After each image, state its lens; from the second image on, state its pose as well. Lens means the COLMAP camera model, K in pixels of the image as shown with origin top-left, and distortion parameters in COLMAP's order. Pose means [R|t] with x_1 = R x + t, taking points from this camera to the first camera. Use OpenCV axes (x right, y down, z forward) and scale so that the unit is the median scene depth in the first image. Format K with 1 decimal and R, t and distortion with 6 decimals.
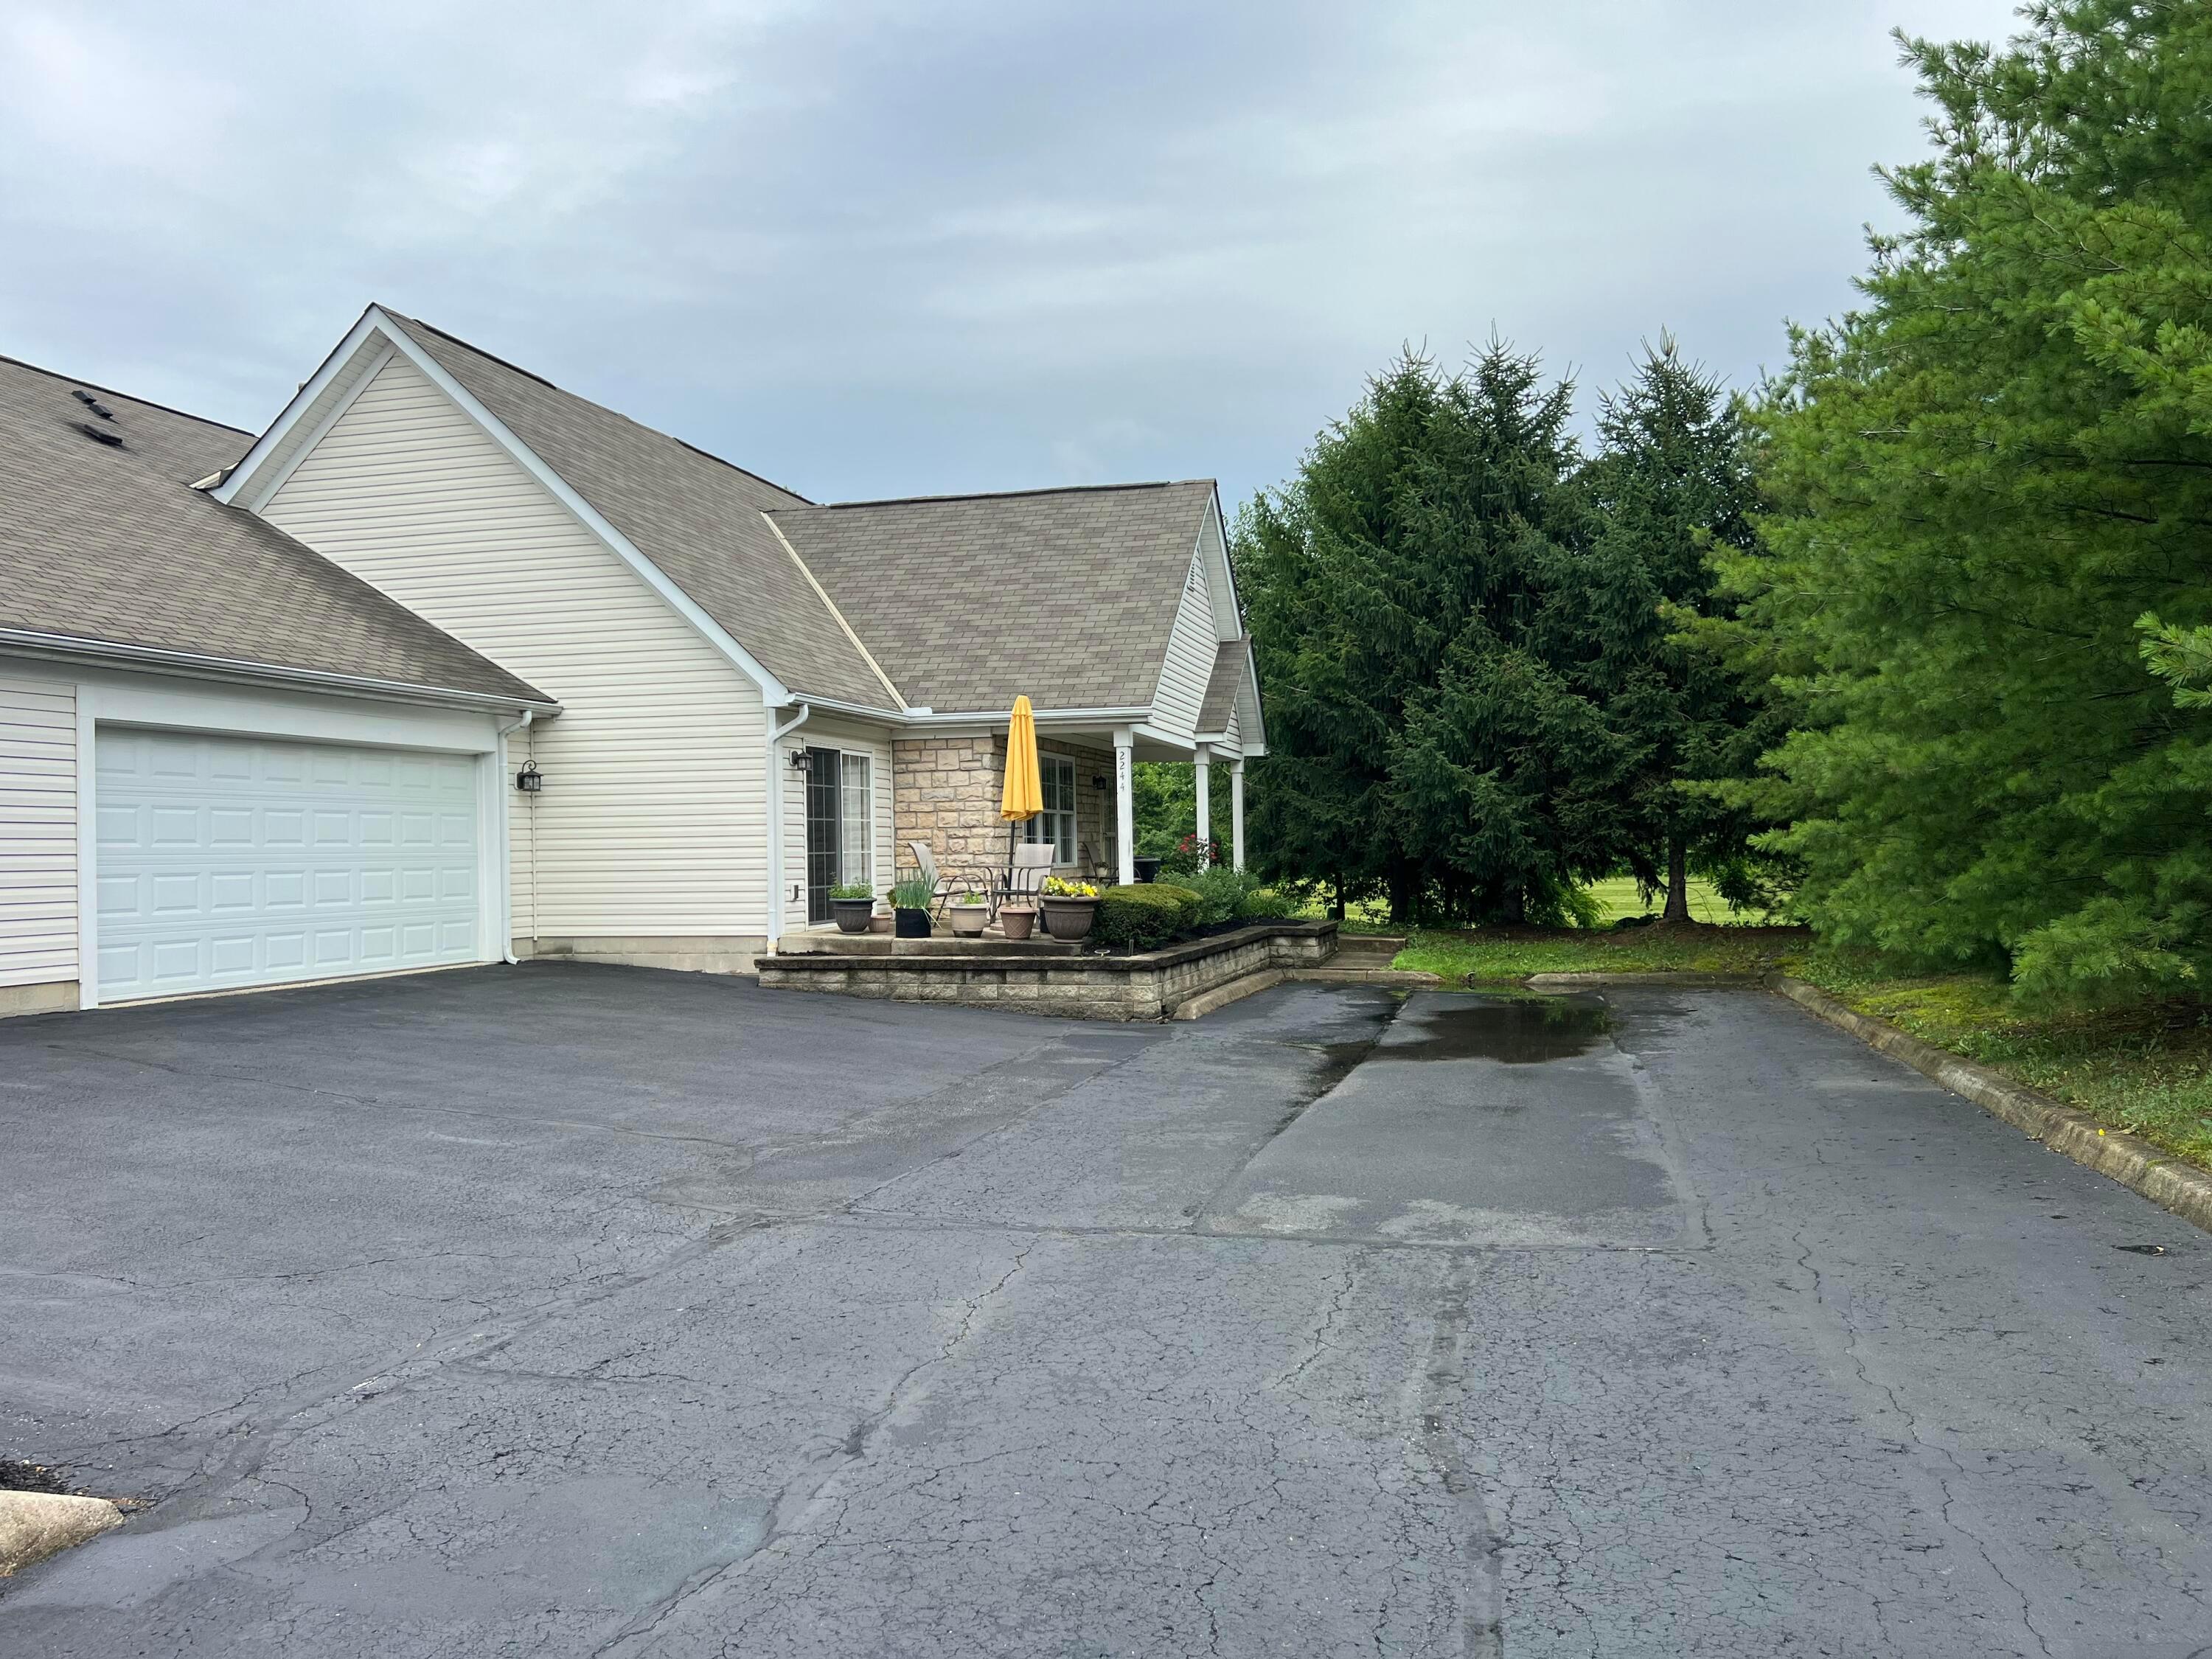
lens RADIAL K [[1688.0, 0, 1106.0], [0, 1688.0, 829.5], [0, 0, 1]] dist [0.032205, -0.055972]
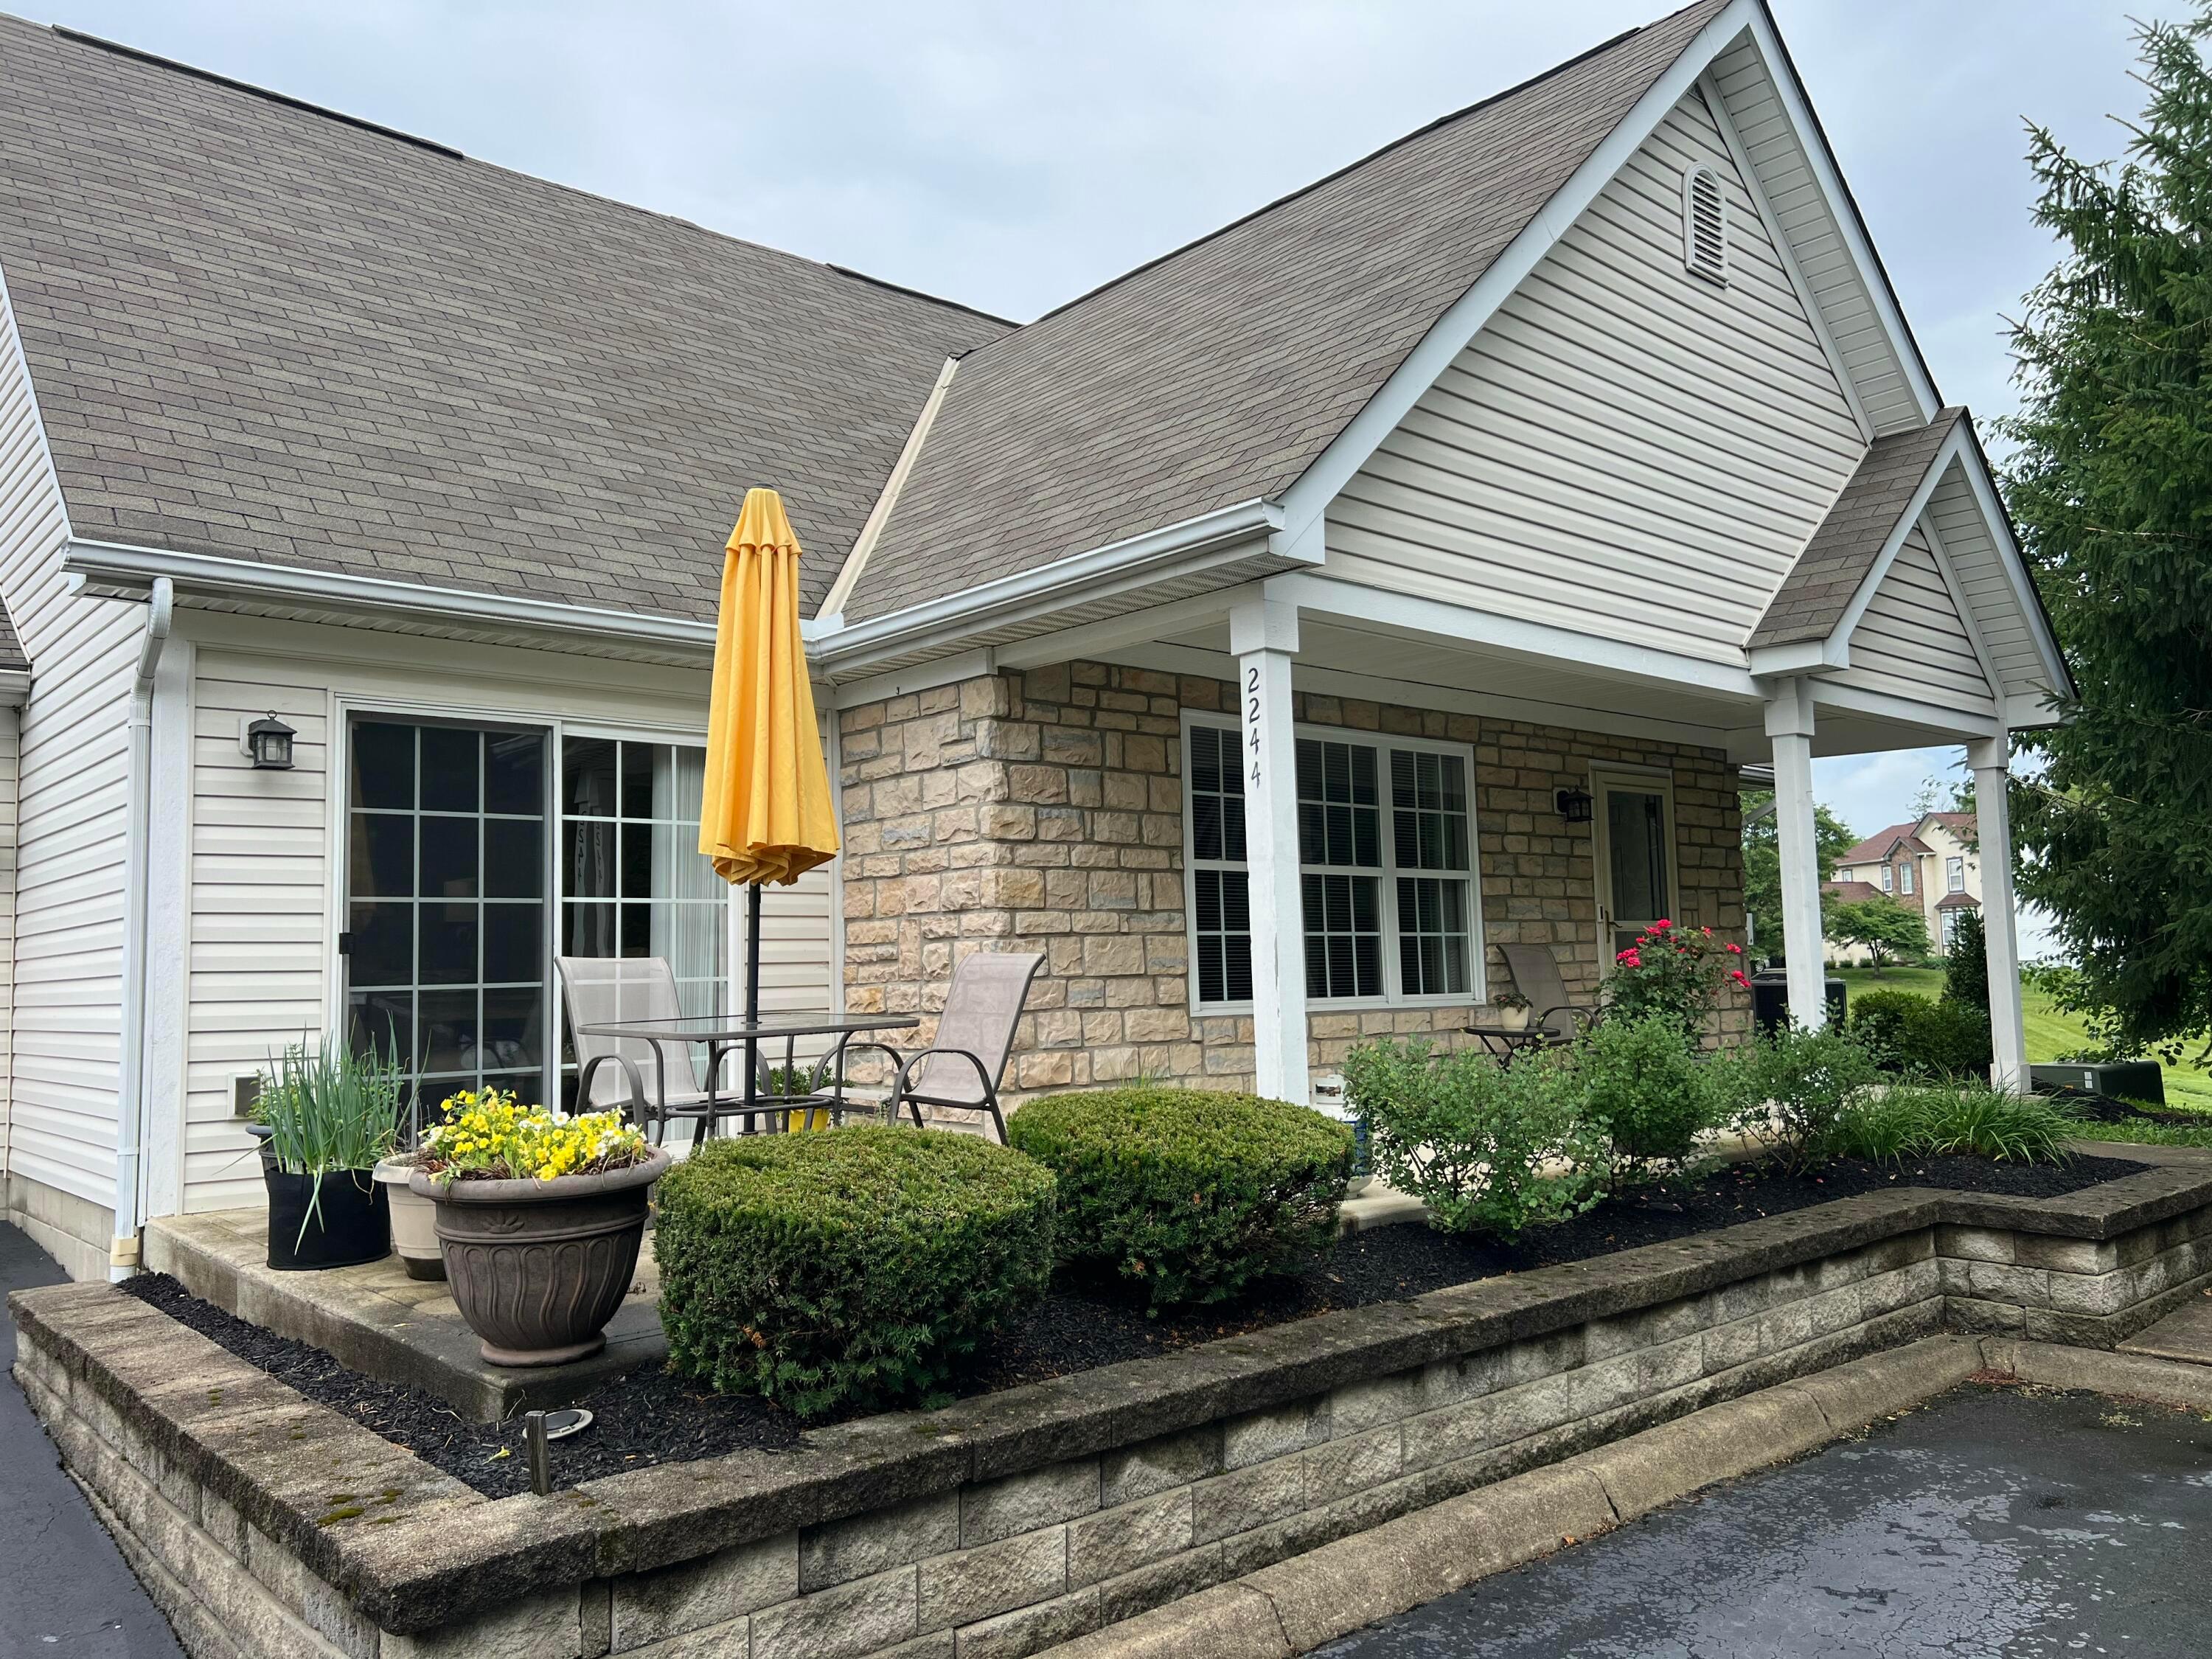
lens RADIAL K [[1672.8, 0, 1107.6], [0, 1672.8, 838.0], [0, 0, 1]] dist [0.100103, -0.124157]
pose [[0.838622, -0.049204, -0.542487, 0.145763], [0.019127, 0.997958, -0.060948, 0.005390], [0.544378, 0.040736, 0.837850, 0.640073]]
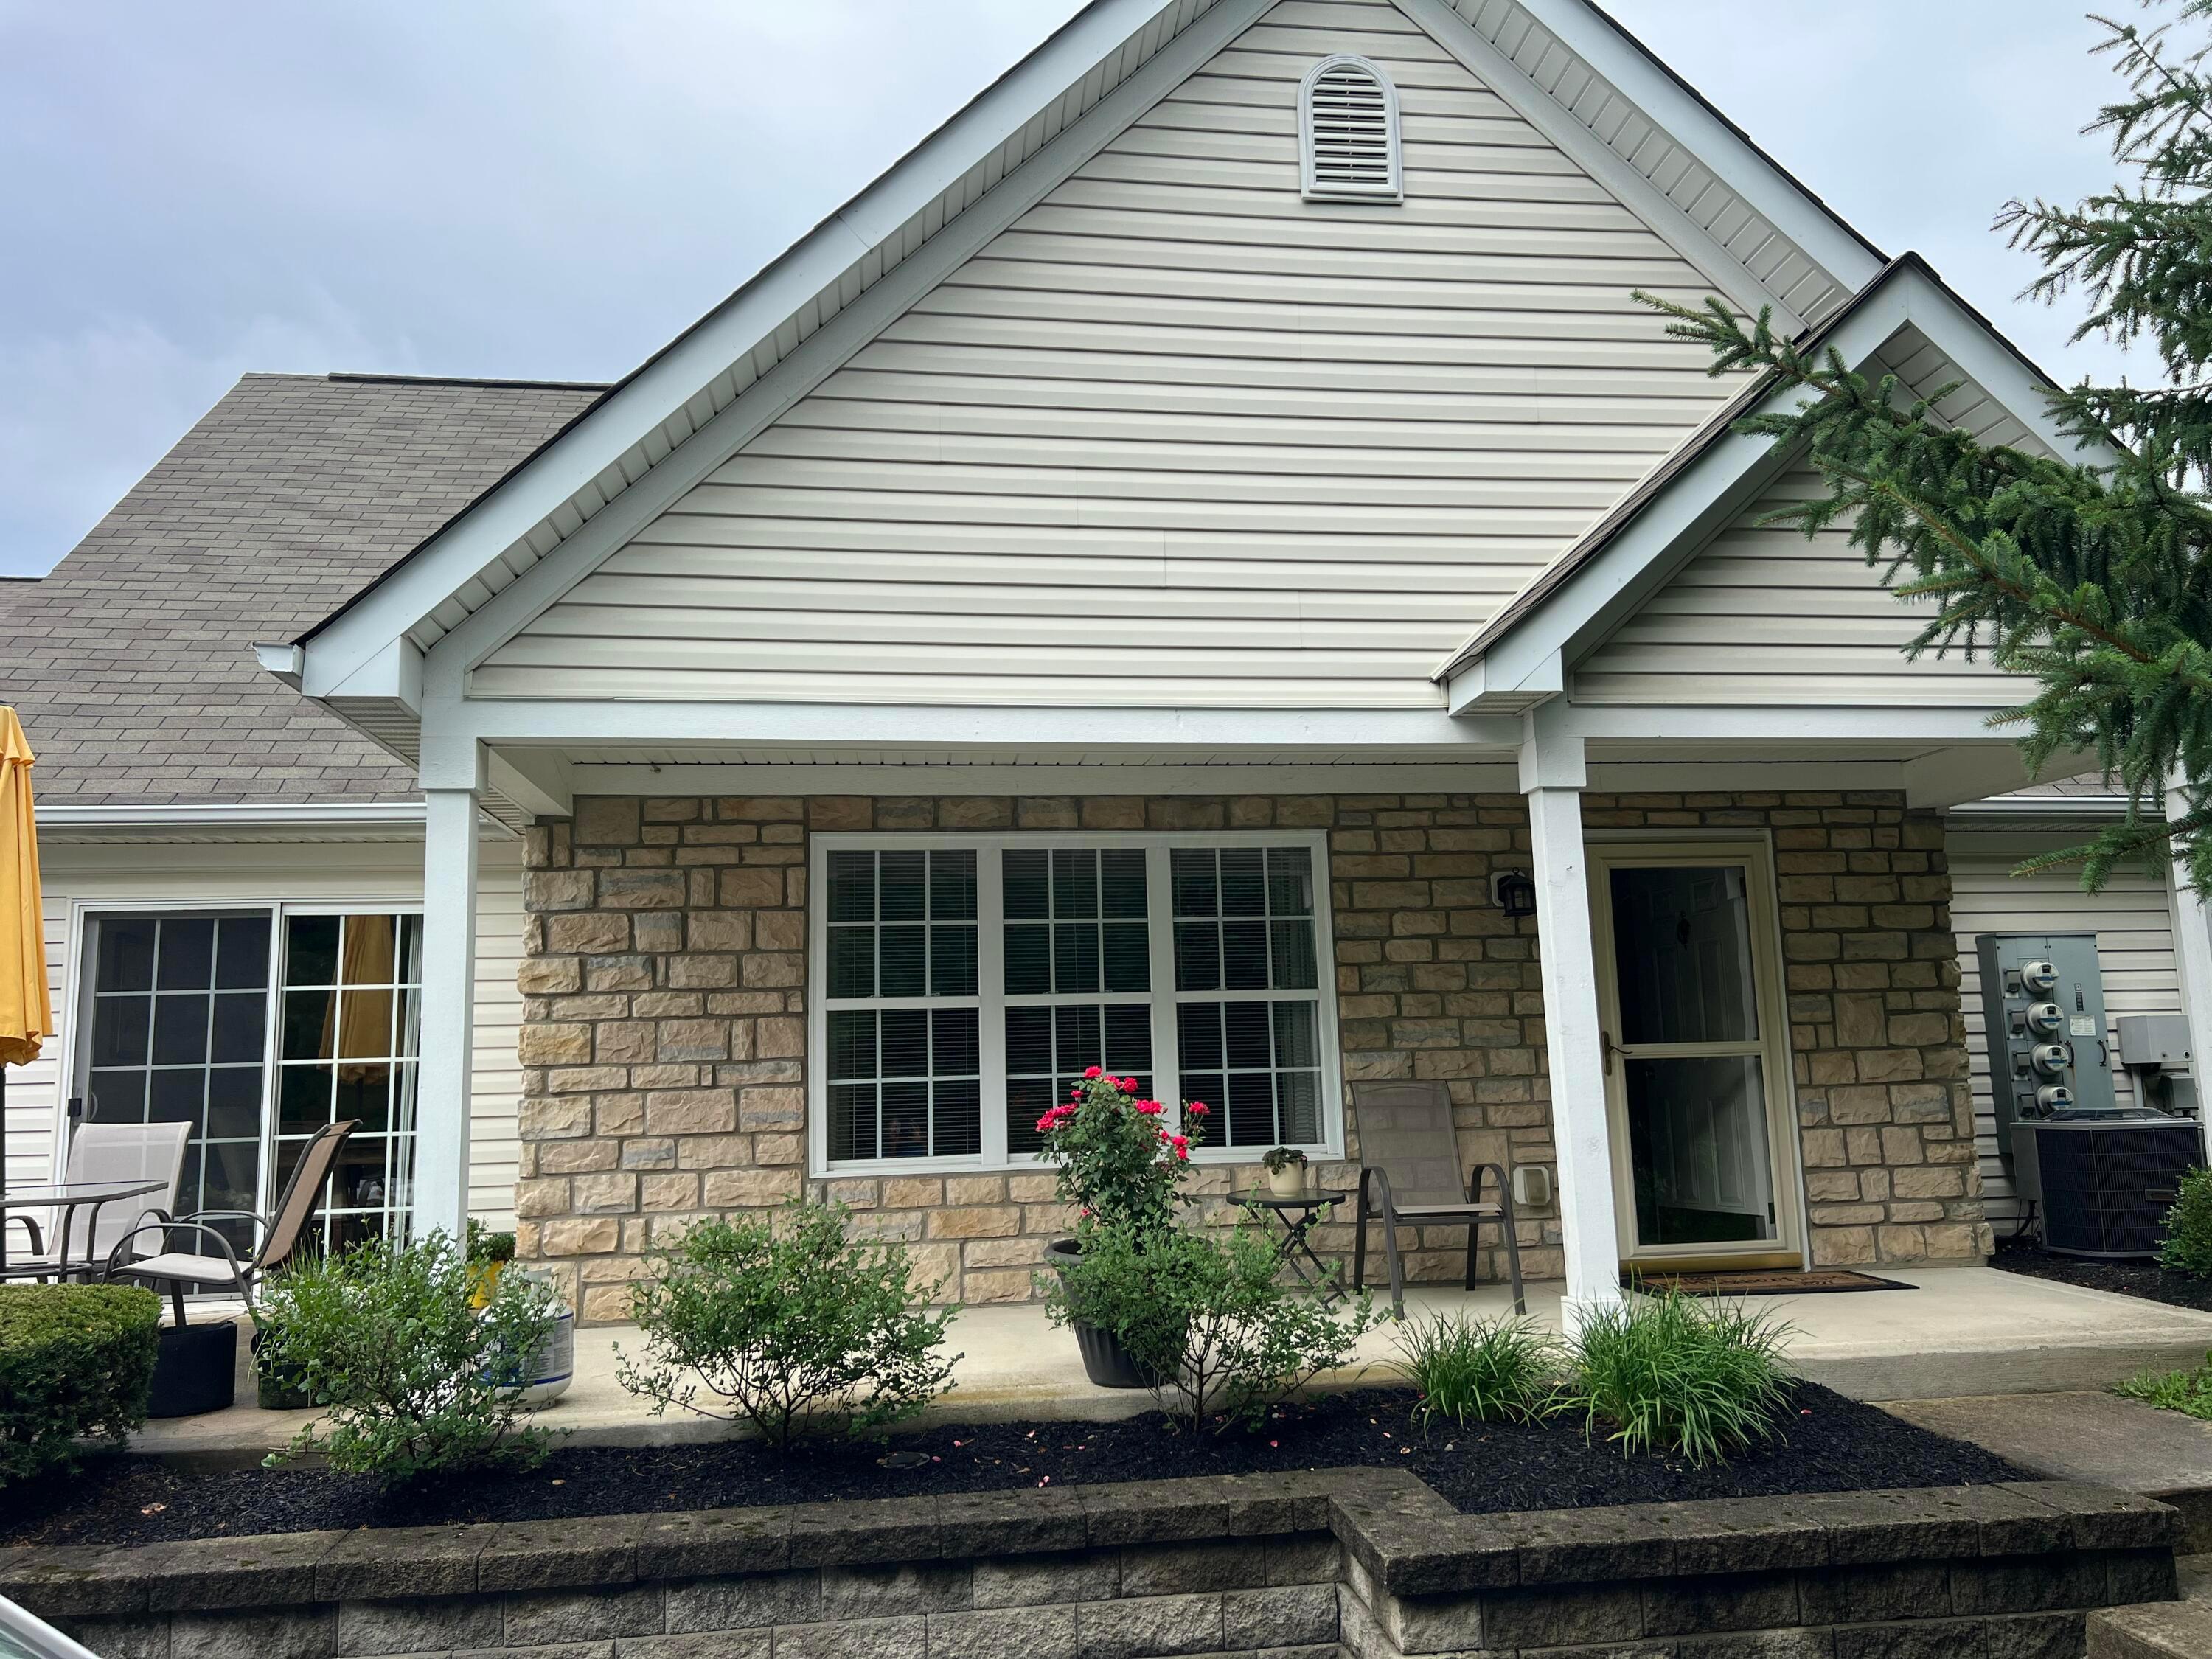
lens RADIAL K [[1710.1, 0, 1104.1], [0, 1710.1, 846.0], [0, 0, 1]] dist [0.096444, -0.127367]
pose [[0.402356, -0.137524, -0.905095, 0.300295], [0.039309, 0.990336, -0.133001, 0.005175], [0.914639, 0.017935, 0.403874, 0.881271]]
